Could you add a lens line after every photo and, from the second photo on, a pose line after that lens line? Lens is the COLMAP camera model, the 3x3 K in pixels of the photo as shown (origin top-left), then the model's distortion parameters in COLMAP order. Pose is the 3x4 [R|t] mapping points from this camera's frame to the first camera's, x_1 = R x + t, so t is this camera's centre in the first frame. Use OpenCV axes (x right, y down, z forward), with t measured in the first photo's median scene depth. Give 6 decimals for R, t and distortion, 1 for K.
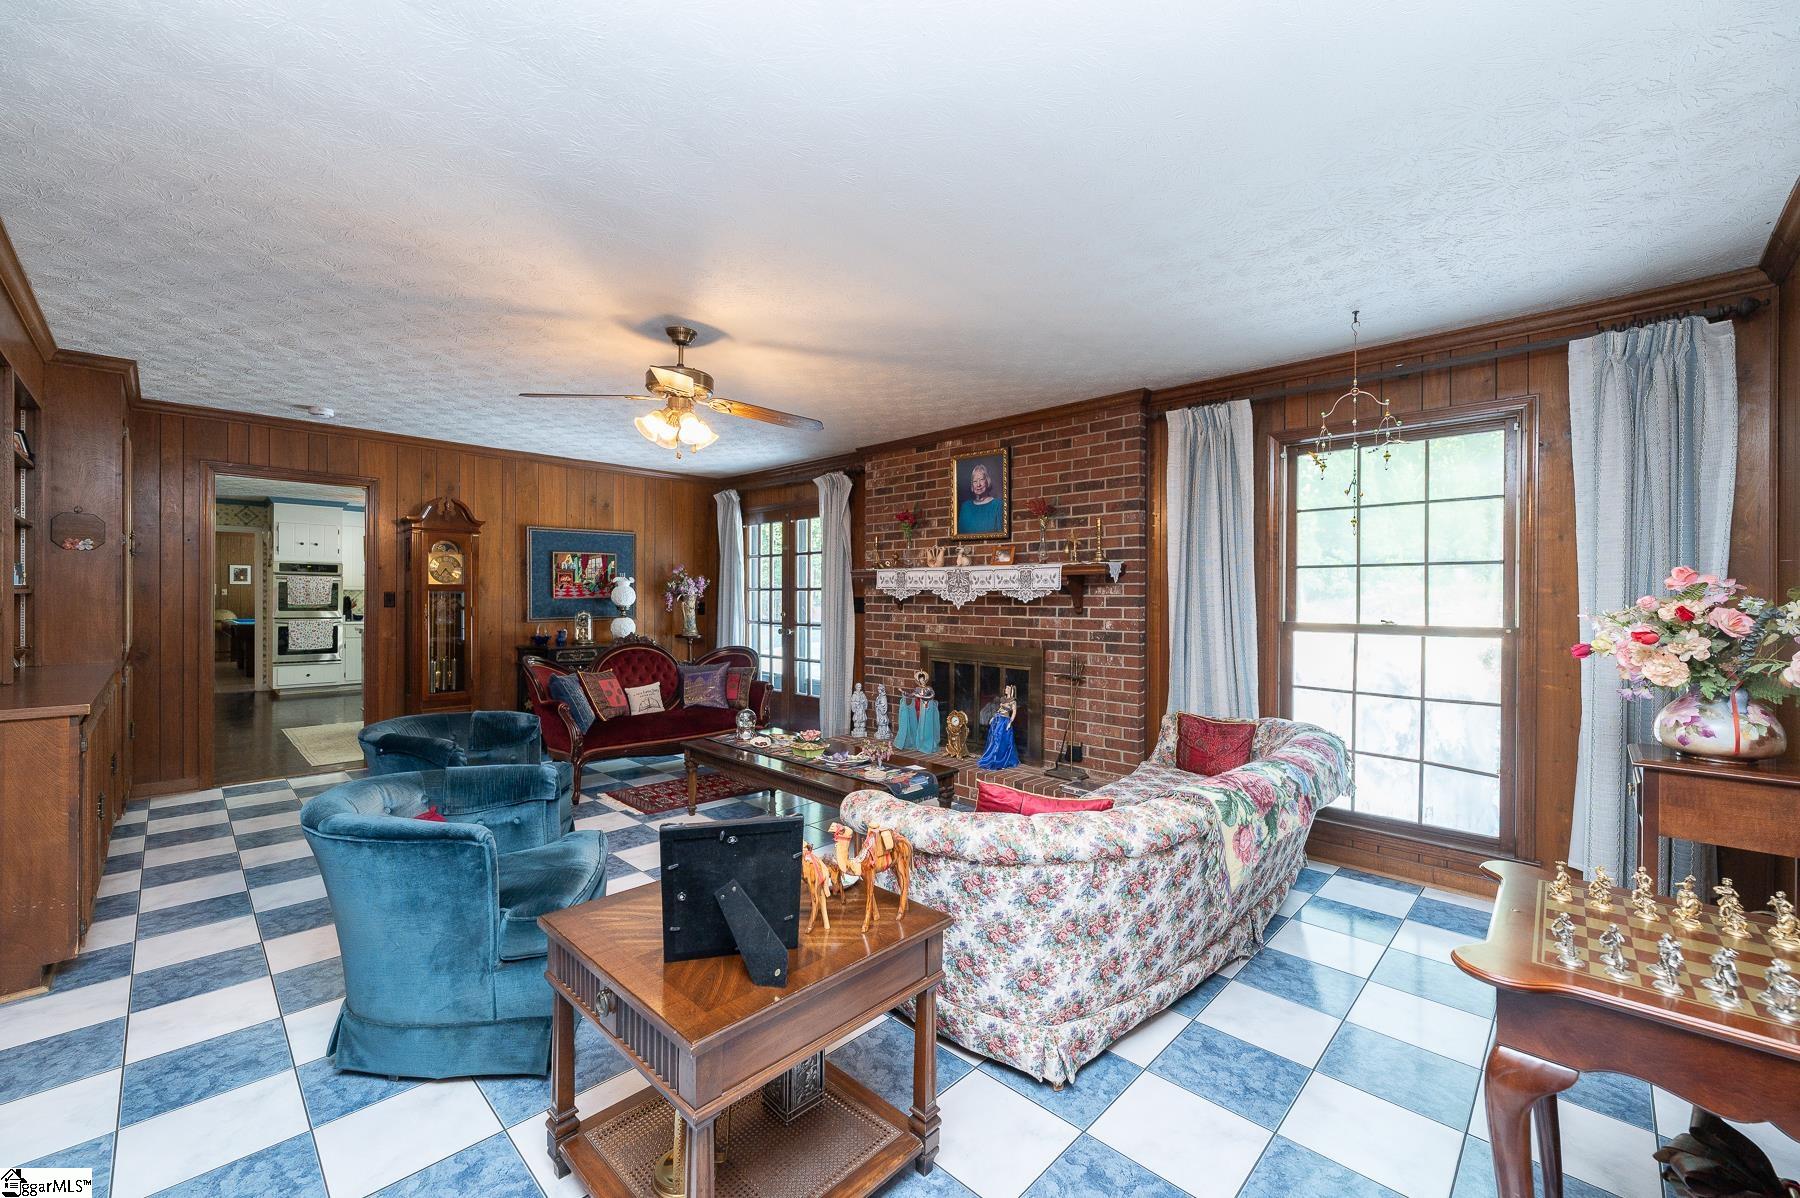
lens RADIAL K [[707.7, 0, 901.2], [0, 707.7, 599.2], [0, 0, 1]] dist [0.000717, 0.000248]
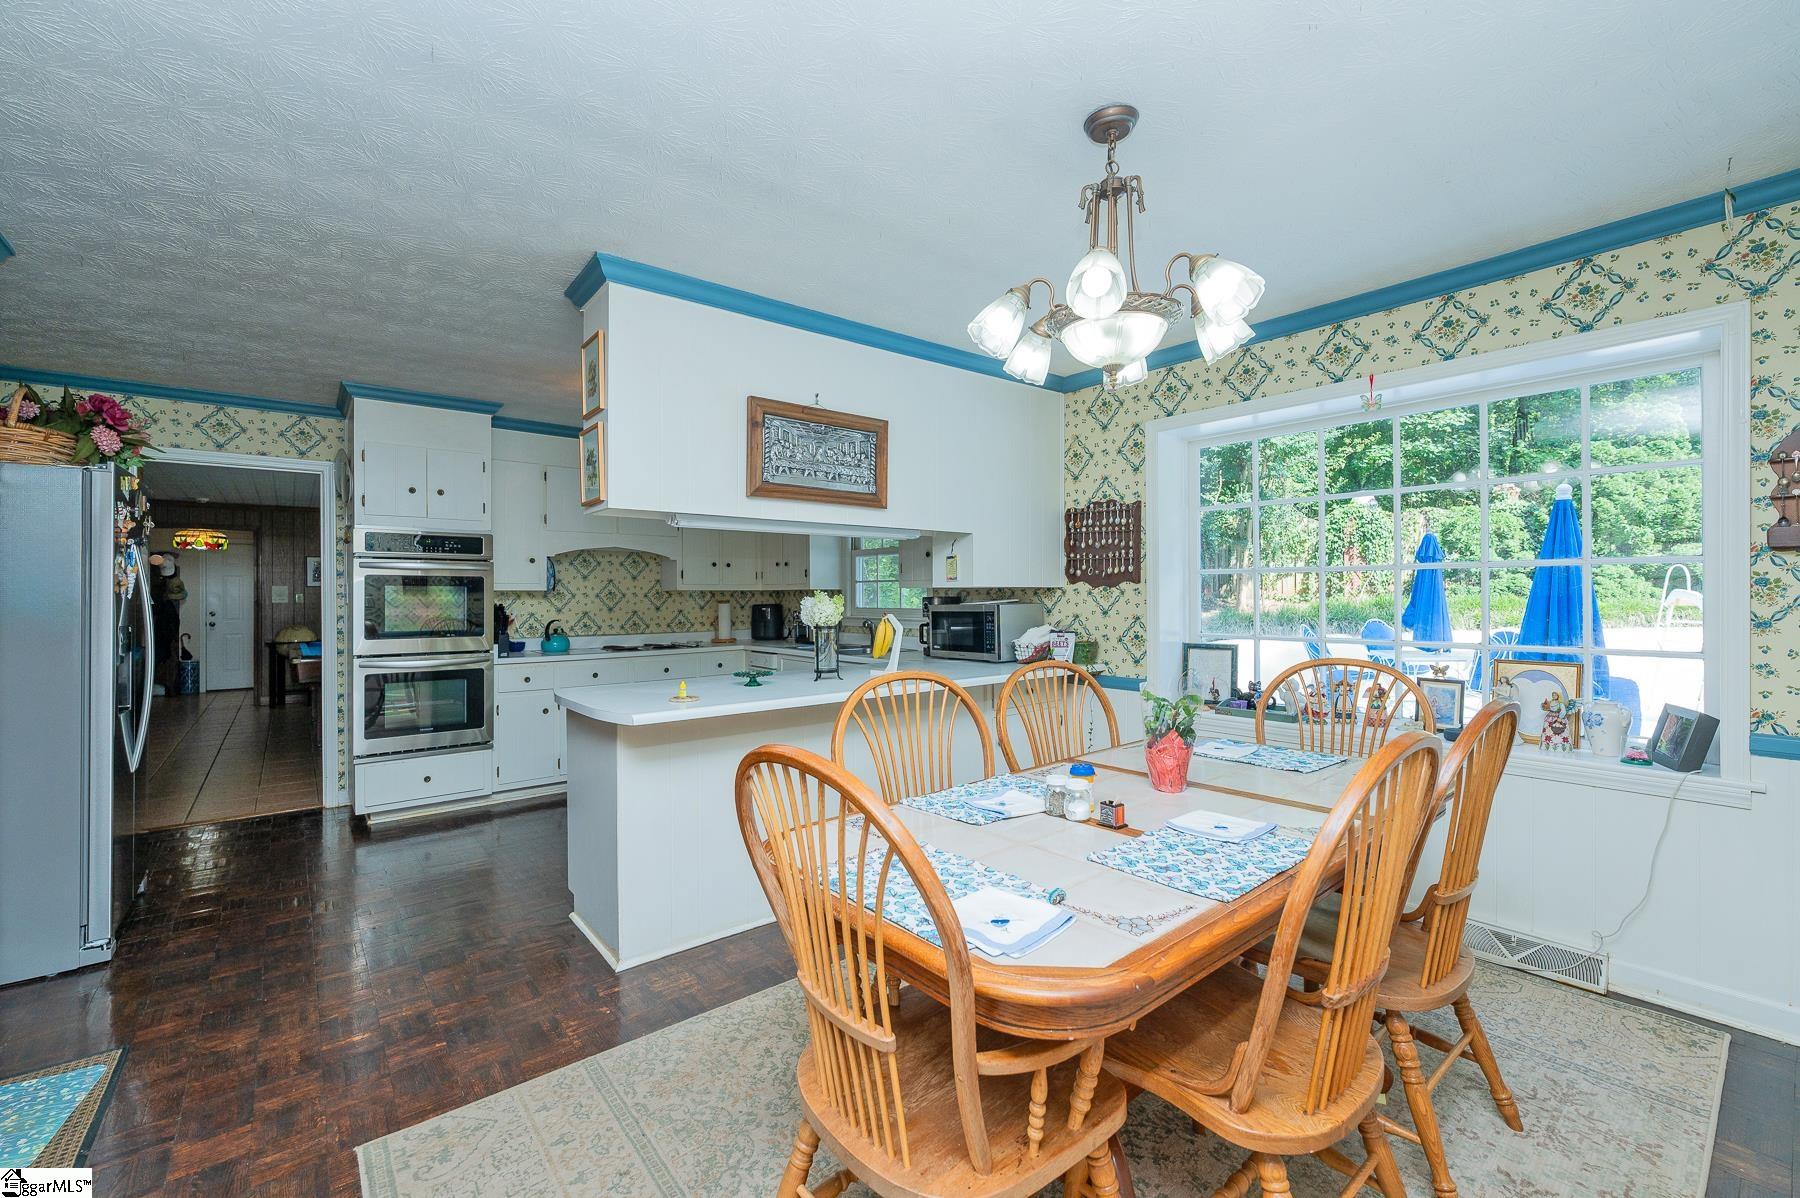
lens RADIAL K [[742.7, 0, 902.6], [0, 742.7, 598.8], [0, 0, 1]] dist [-0.004462, -0.000269]
pose [[0.993866, -0.011723, -0.109971, -0.487398], [0.011878, 0.999929, 0.000756, -0.005299], [0.109955, -0.002058, 0.993934, 0.566569]]
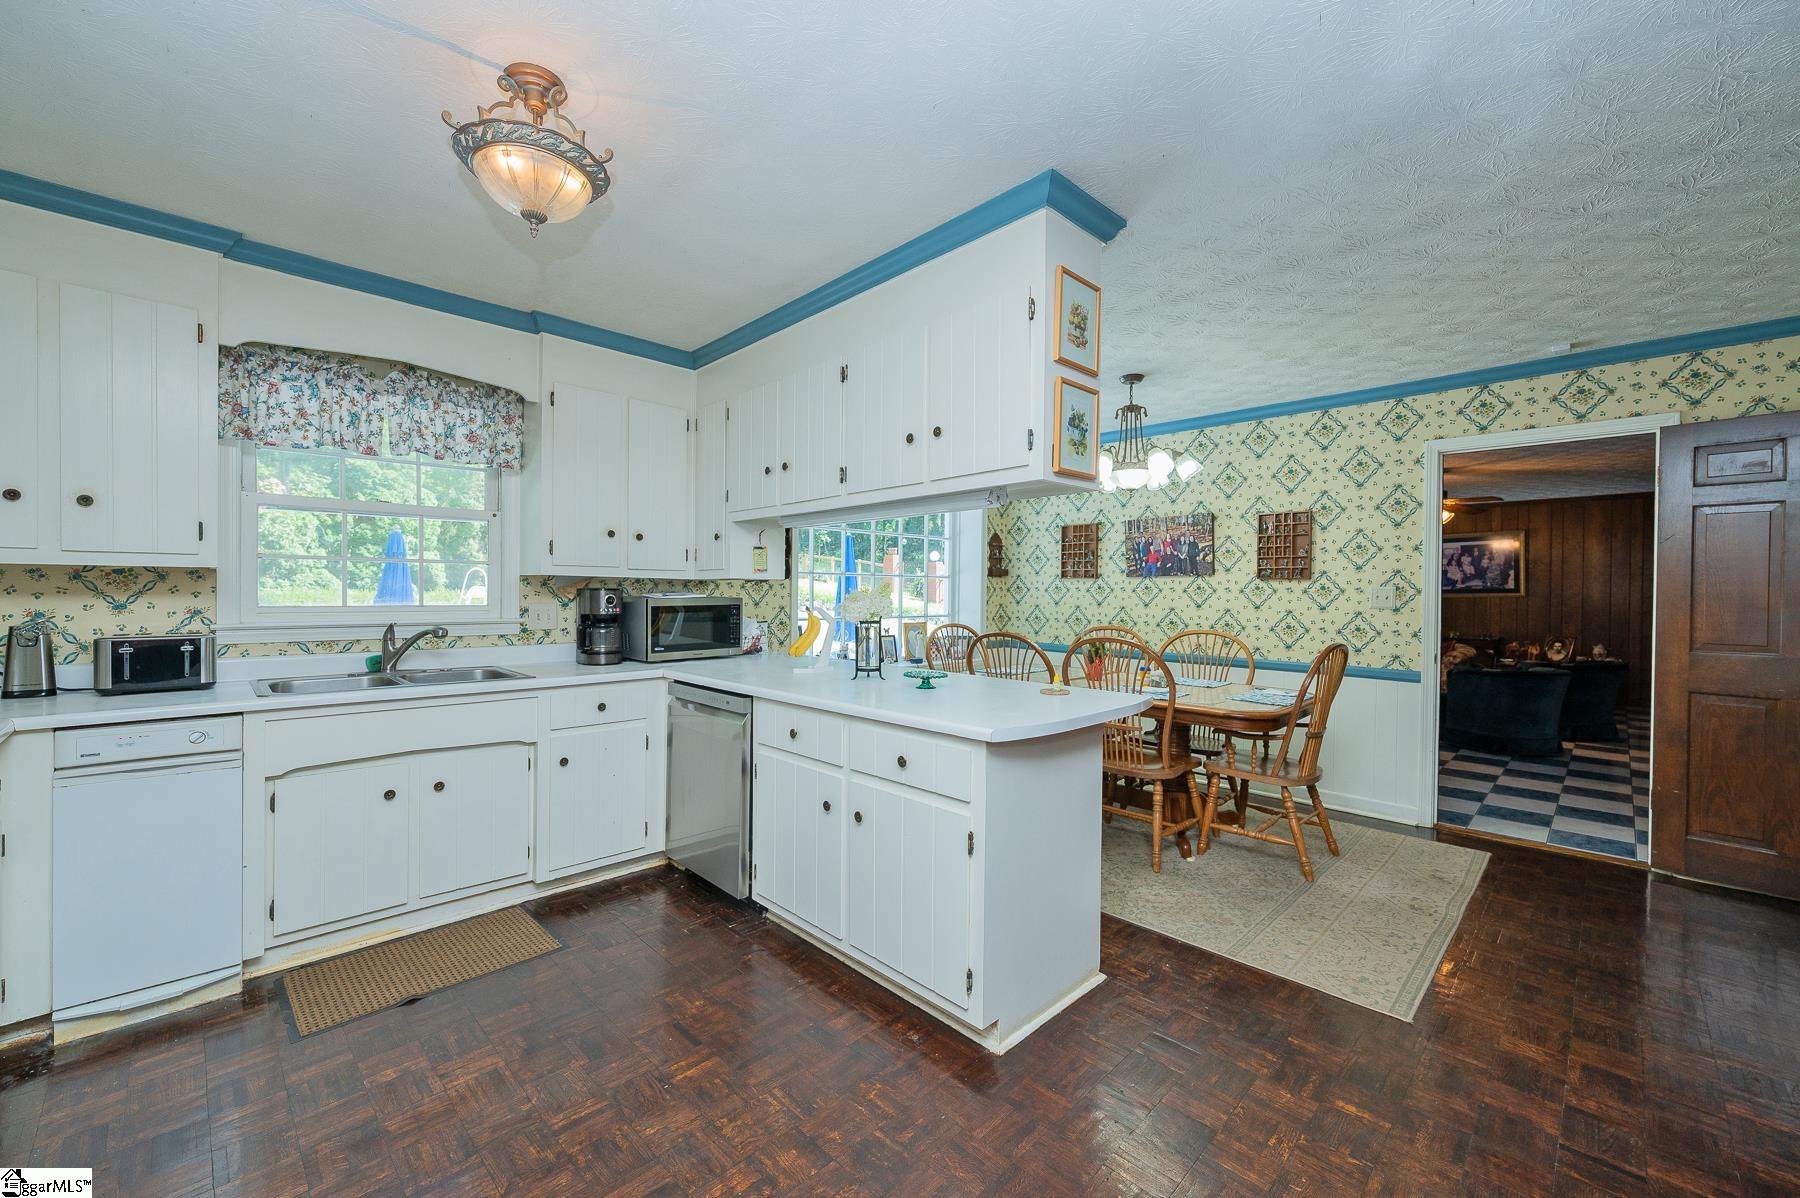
lens RADIAL K [[707.7, 0, 894.0], [0, 707.7, 600.9], [0, 0, 1]] dist [0.000717, 0.000248]
pose [[0.027902, -0.023313, 0.999339, -1.058779], [-0.007352, 0.999696, 0.023527, -0.010586], [-0.999584, -0.008004, 0.027722, 1.028395]]
